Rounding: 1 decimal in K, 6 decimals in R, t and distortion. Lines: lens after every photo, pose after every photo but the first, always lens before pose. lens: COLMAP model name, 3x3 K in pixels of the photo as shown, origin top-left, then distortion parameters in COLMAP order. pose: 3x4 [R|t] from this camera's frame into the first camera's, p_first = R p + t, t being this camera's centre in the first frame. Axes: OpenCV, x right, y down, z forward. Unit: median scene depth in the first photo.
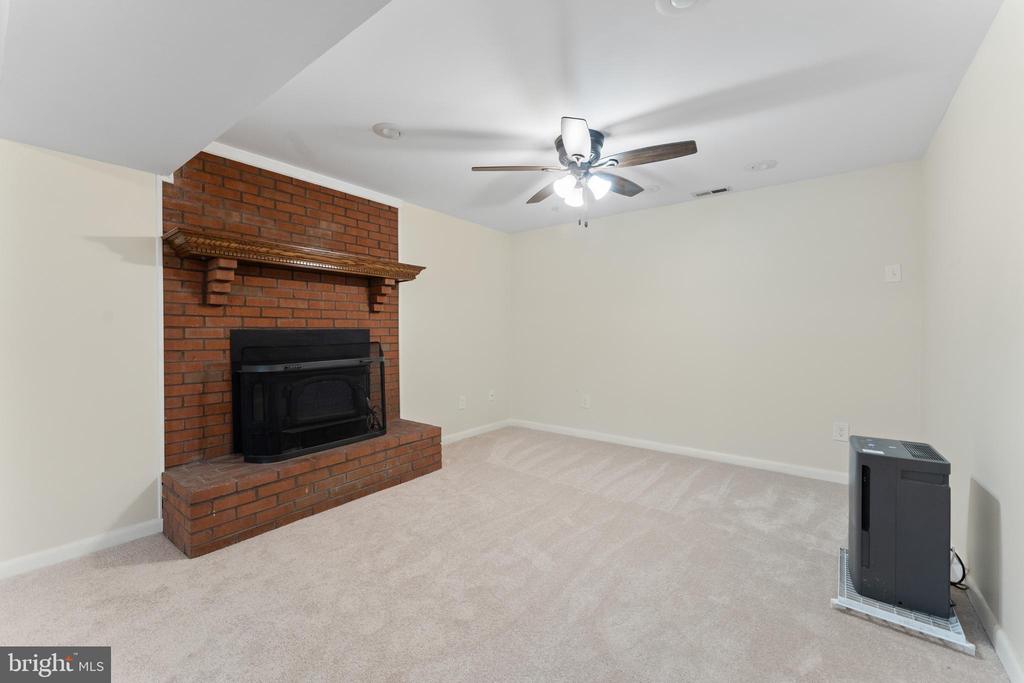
lens RADIAL K [[415.6, 0, 511.7], [0, 415.6, 333.5], [0, 0, 1]] dist [-0.002270, 0.000056]
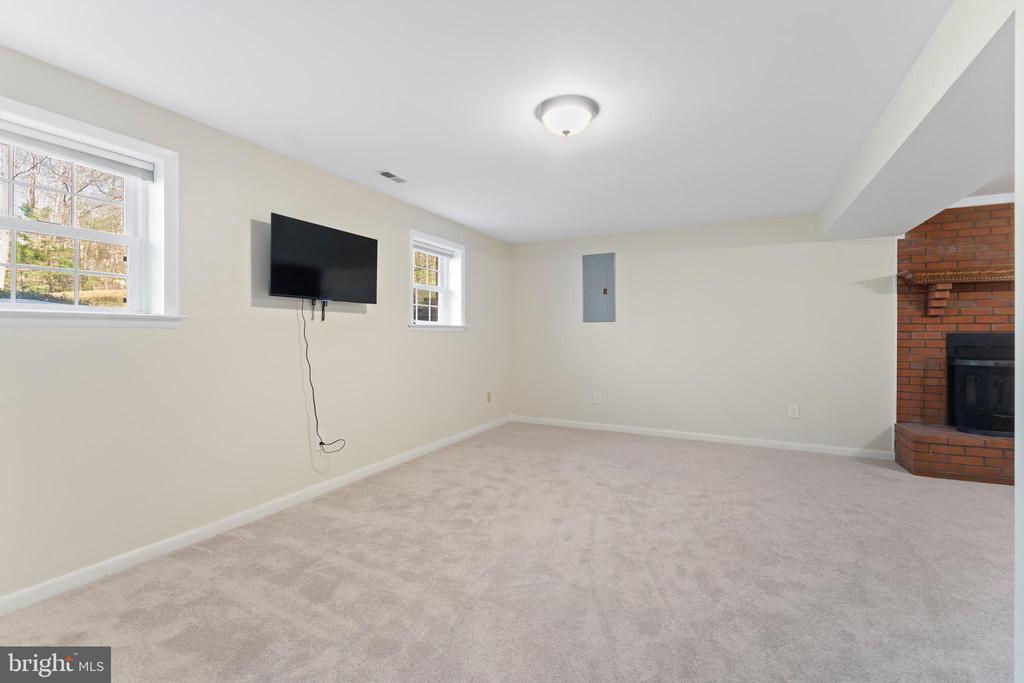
lens RADIAL K [[446.1, 0, 512.8], [0, 446.1, 335.1], [0, 0, 1]] dist [0.001242, -0.000342]
pose [[0.181817, 0.004127, -0.983324, 0.531726], [-0.010957, 0.999938, 0.002170, 0.009933], [0.983271, 0.010380, 0.181851, -0.702355]]
